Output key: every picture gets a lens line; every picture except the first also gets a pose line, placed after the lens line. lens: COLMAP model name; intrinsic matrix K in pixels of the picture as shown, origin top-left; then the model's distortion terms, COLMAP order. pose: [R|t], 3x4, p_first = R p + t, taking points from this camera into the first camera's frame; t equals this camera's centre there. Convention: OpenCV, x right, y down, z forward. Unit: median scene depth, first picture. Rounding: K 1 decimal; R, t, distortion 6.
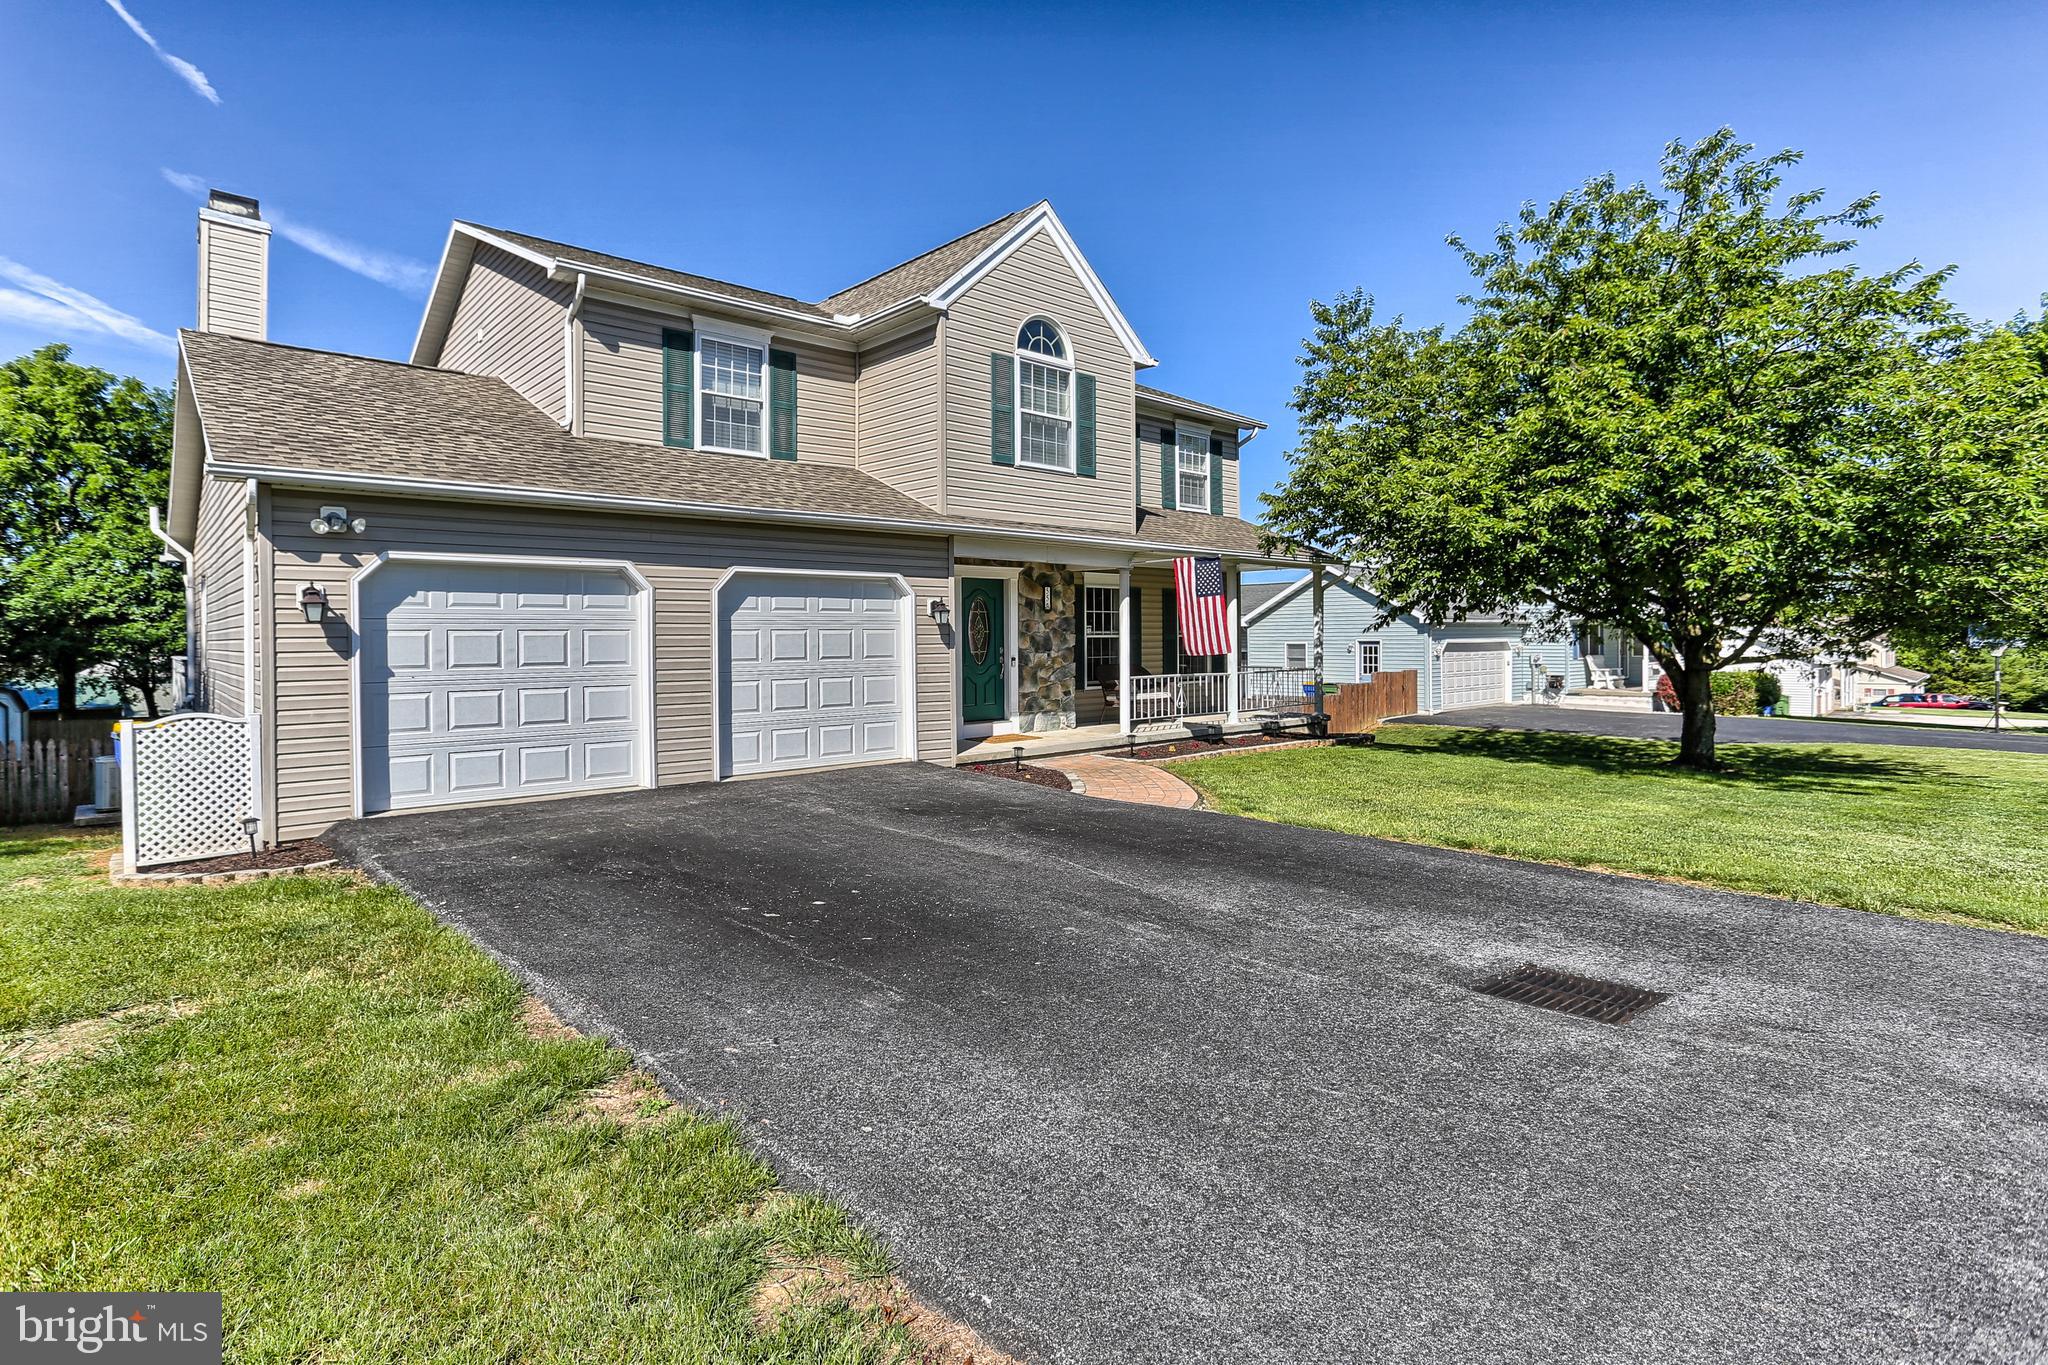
lens RADIAL K [[1036.5, 0, 1027.5], [0, 1036.5, 632.5], [0, 0, 1]] dist [0.000884, 0.002109]
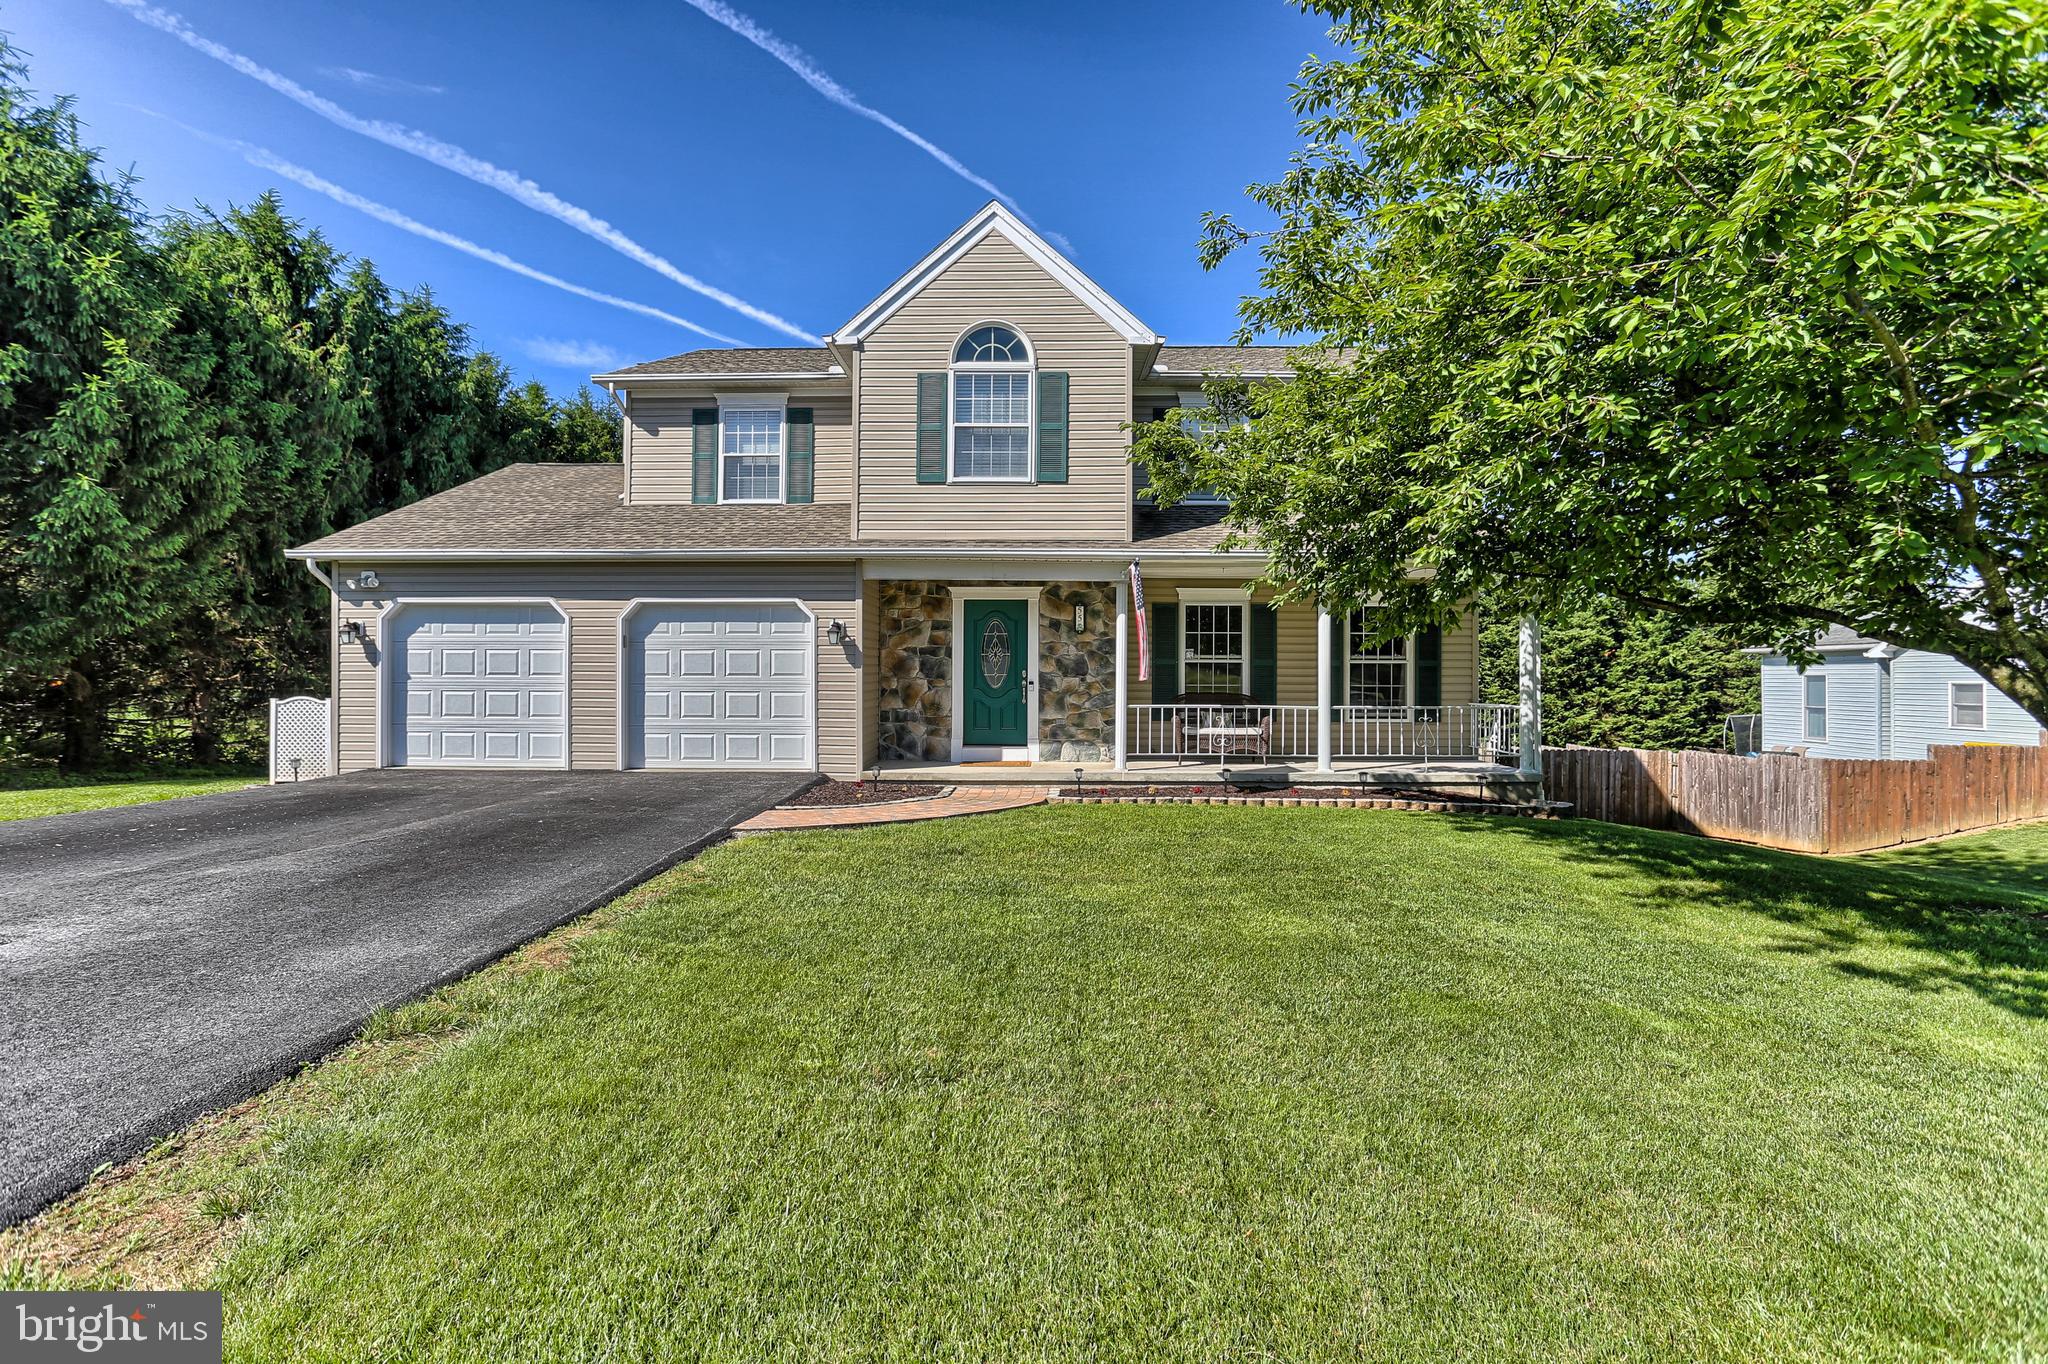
lens RADIAL K [[1024.9, 0, 1012.5], [0, 1024.9, 671.8], [0, 0, 1]] dist [-0.031029, 0.026169]
pose [[0.718415, 0.007140, -0.695578, 0.631433], [-0.006208, 0.999973, 0.003853, 0.011789], [0.695587, 0.001551, 0.718440, 0.312313]]
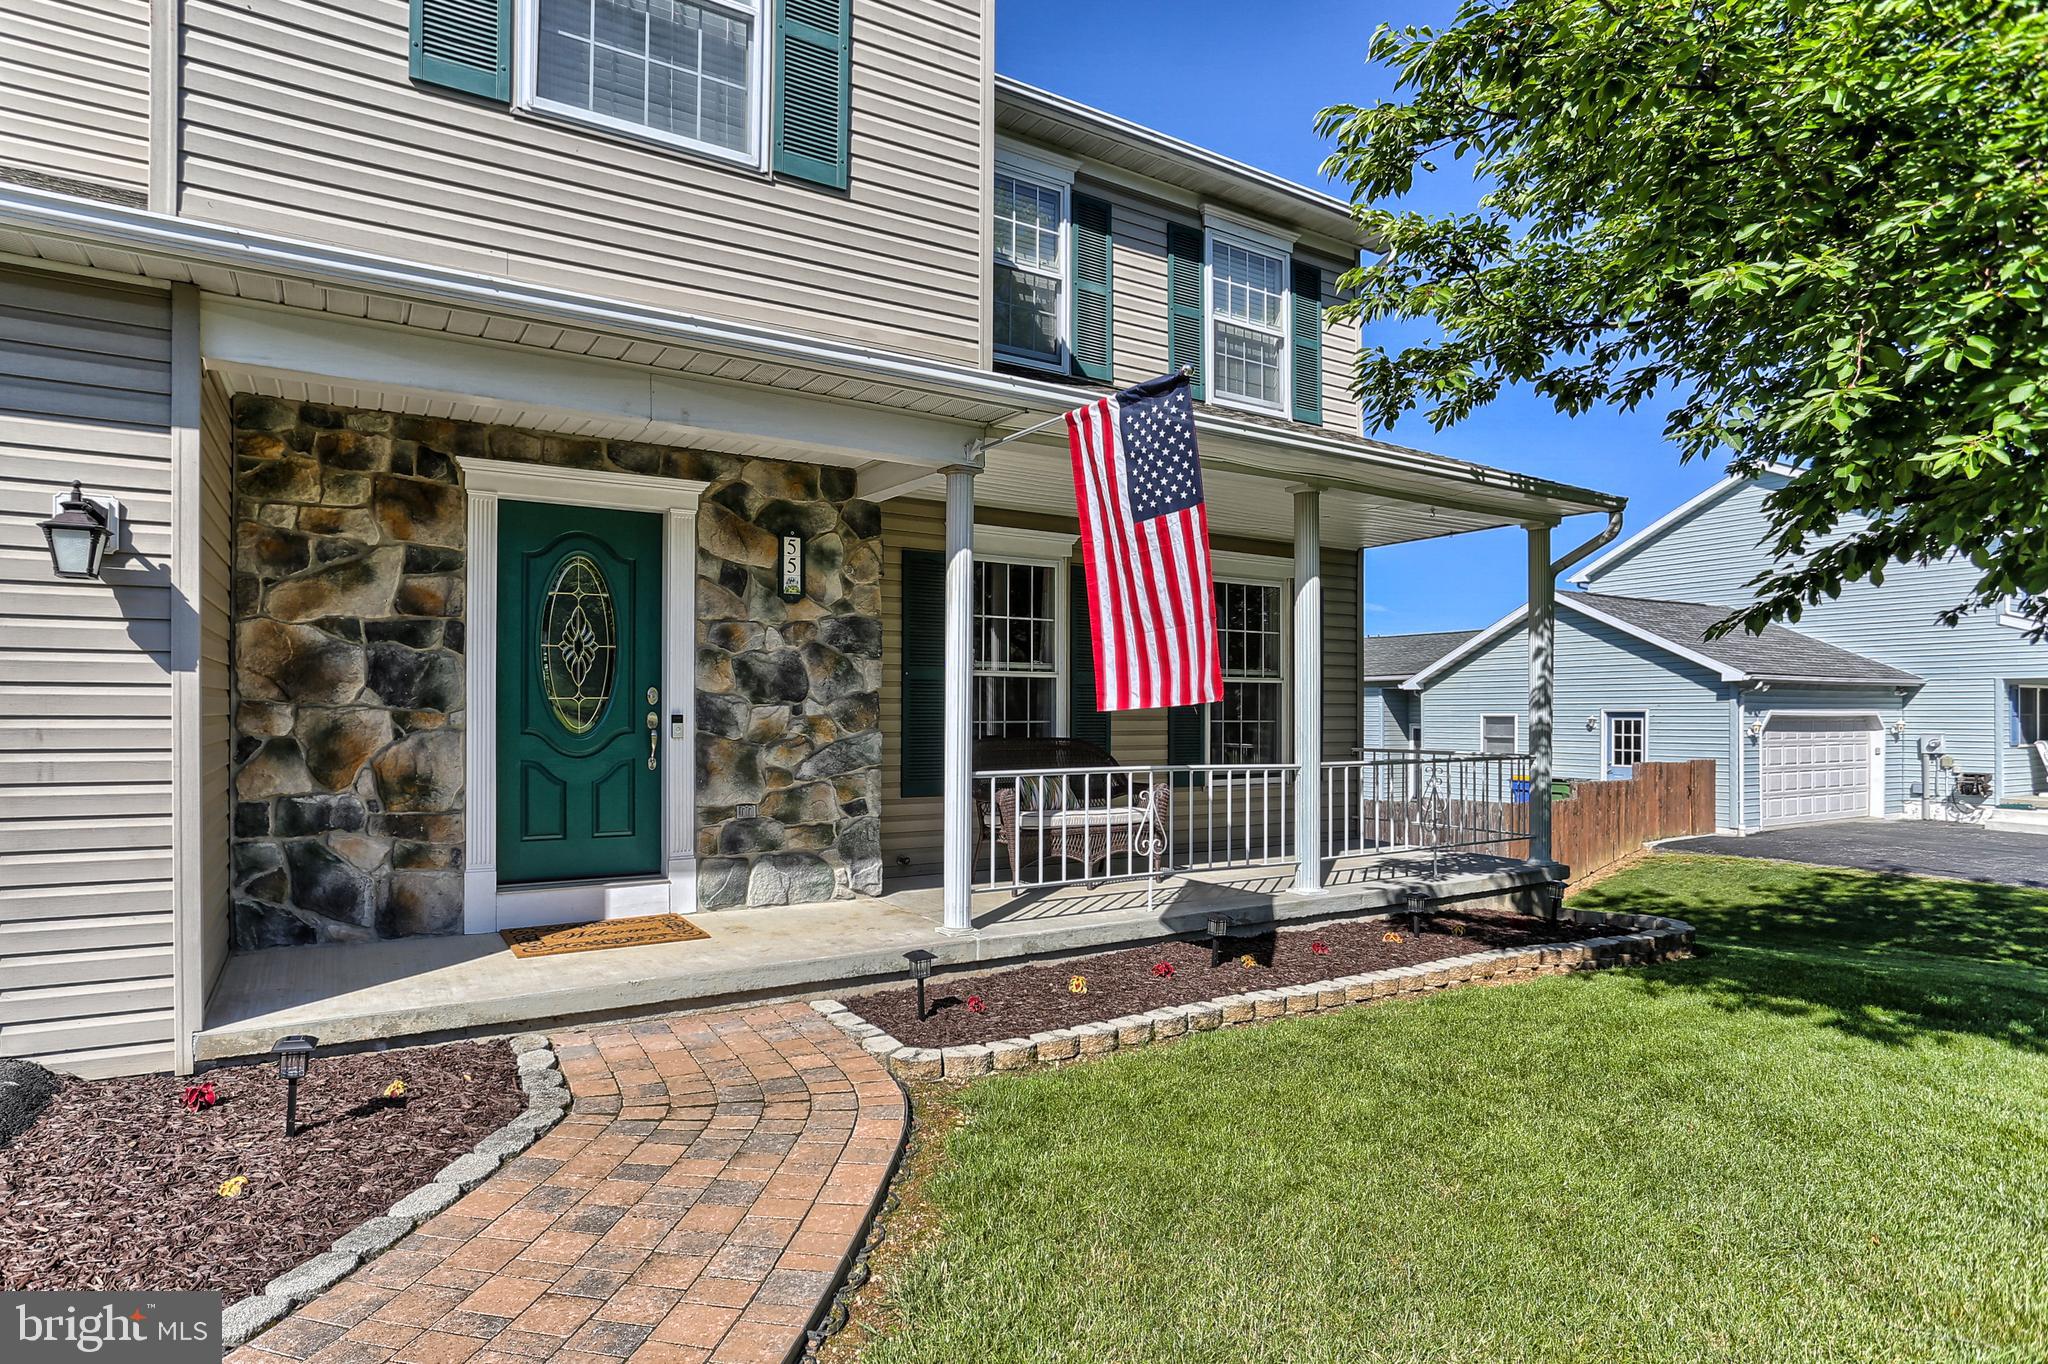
lens RADIAL K [[1097.5, 0, 946.4], [0, 1097.5, 707.6], [0, 0, 1]] dist [-0.041886, 0.035648]
pose [[0.975431, 0.007719, -0.220170, 0.173239], [-0.008018, 0.999968, -0.000467, 0.020916], [0.220160, 0.002221, 0.975461, 0.628972]]
